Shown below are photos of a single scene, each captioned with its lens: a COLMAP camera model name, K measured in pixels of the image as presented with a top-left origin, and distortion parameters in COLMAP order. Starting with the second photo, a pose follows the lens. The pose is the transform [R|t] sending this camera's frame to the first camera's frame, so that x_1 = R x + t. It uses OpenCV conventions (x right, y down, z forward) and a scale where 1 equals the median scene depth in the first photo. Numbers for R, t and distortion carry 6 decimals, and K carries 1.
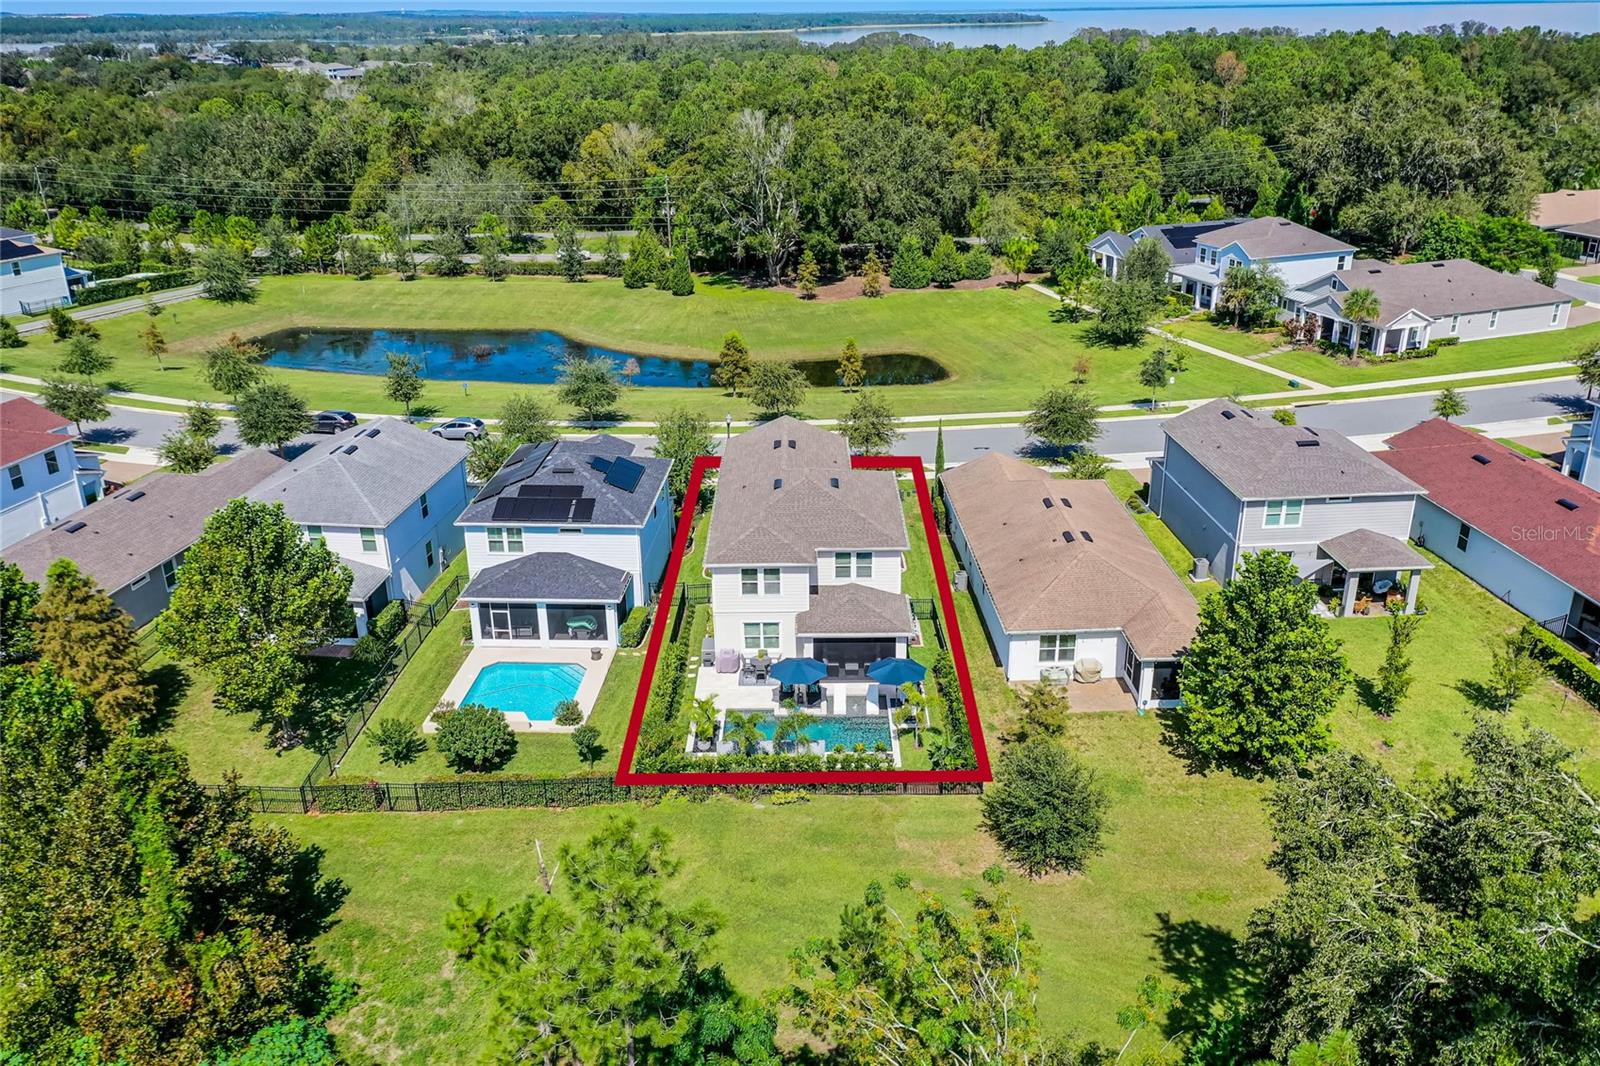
lens RADIAL K [[1253.8, 0, 797.6], [0, 1253.8, 535.0], [0, 0, 1]] dist [0.013023, -0.005167]
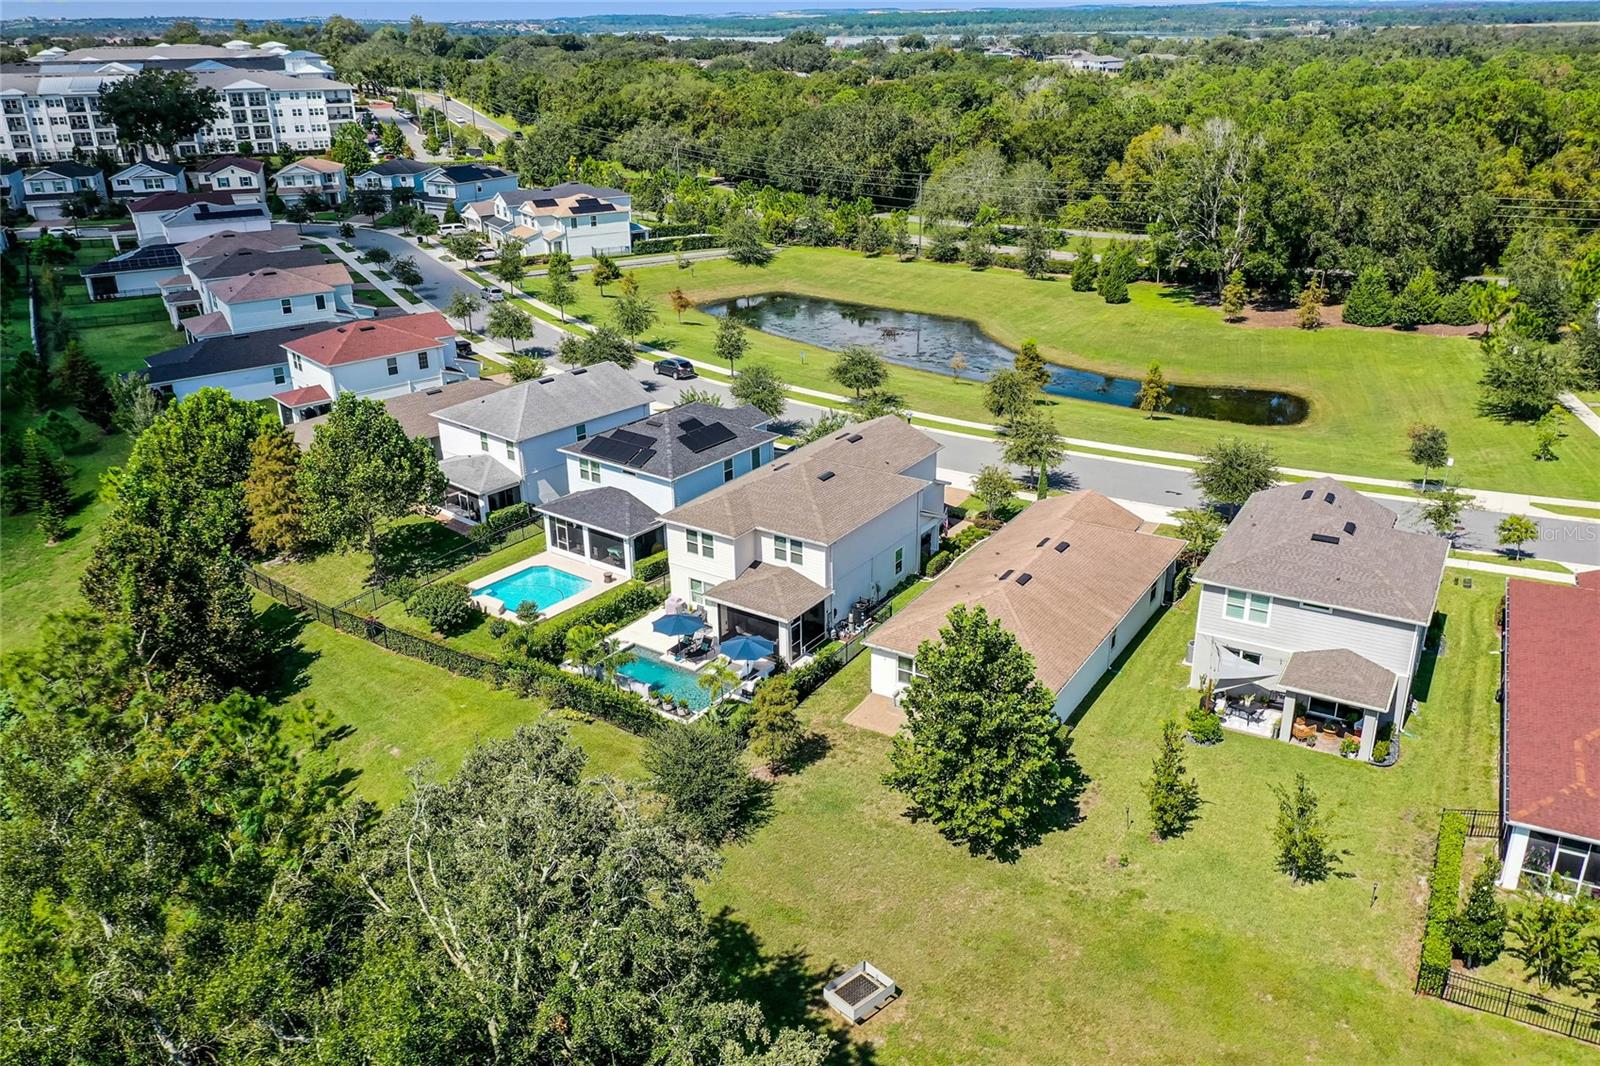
lens RADIAL K [[1253.8, 0, 797.6], [0, 1253.8, 535.0], [0, 0, 1]] dist [0.013023, -0.005167]
pose [[0.824945, 0.214349, -0.522992, 0.421980], [-0.211179, 0.975178, 0.066572, -0.042837], [0.524280, 0.055526, 0.849734, 0.065619]]
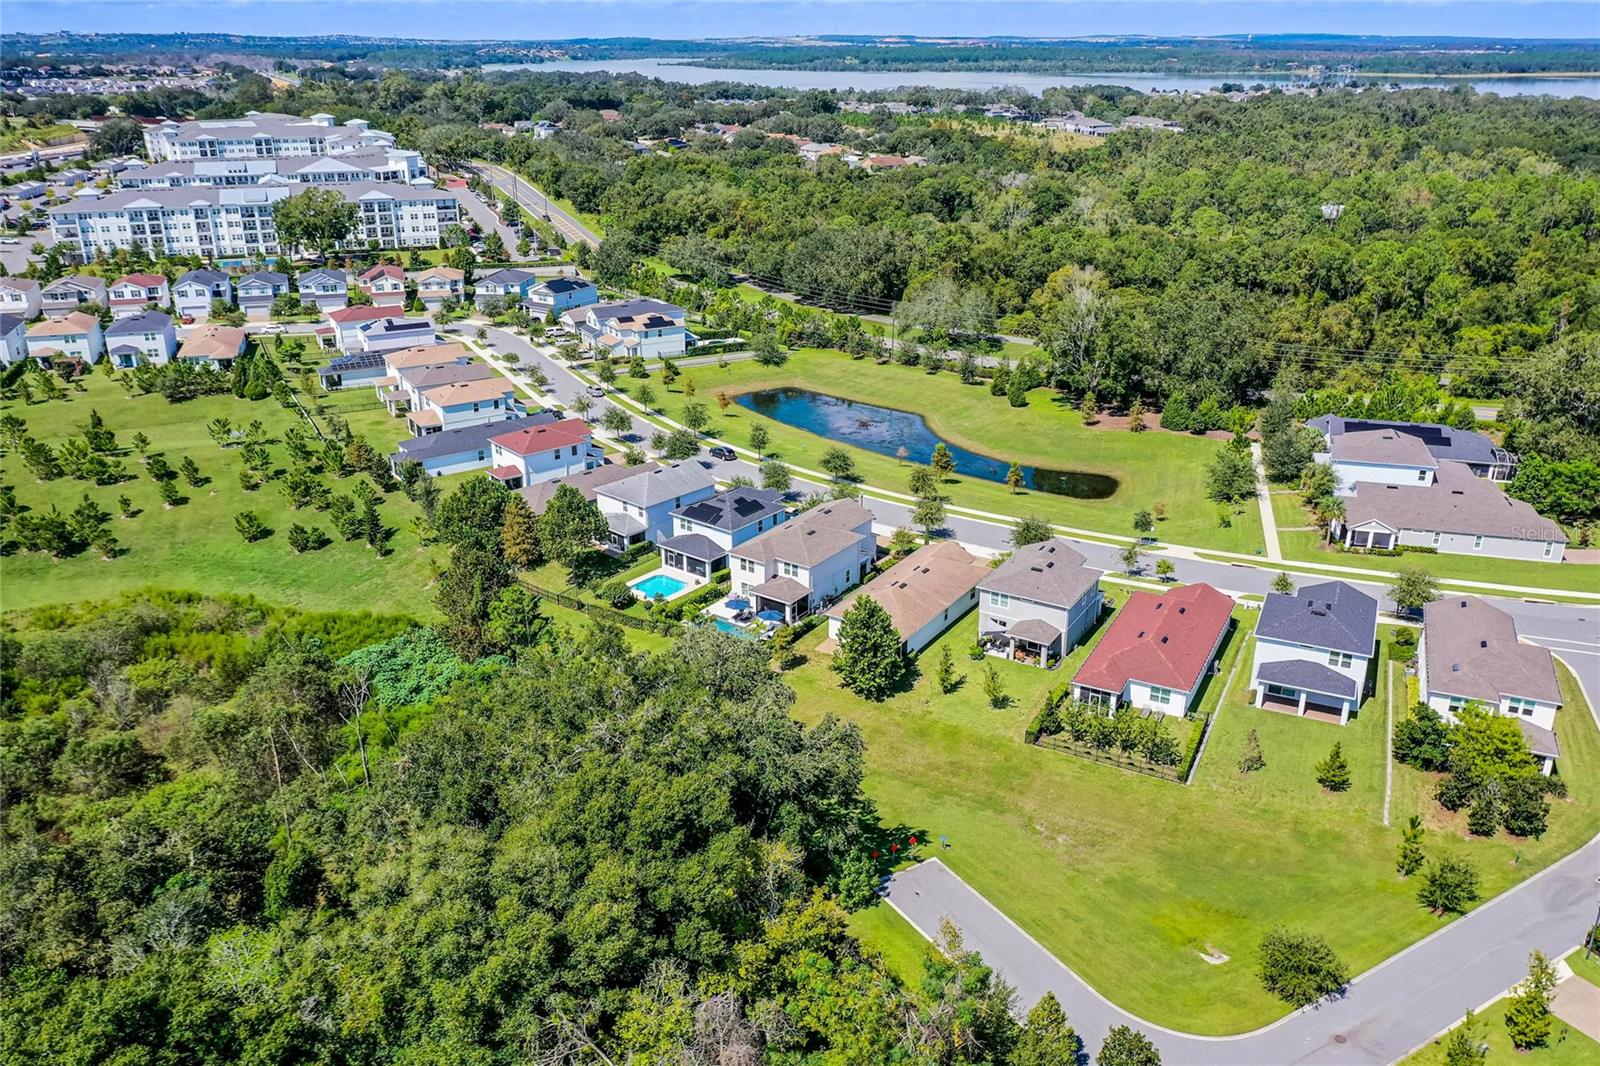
lens RADIAL K [[1253.8, 0, 797.6], [0, 1253.8, 535.0], [0, 0, 1]] dist [0.013023, -0.005167]
pose [[0.817248, 0.223107, -0.531347, 0.830292], [-0.230390, 0.971620, 0.053618, -0.106716], [0.528230, 0.078597, 0.845456, -0.581252]]
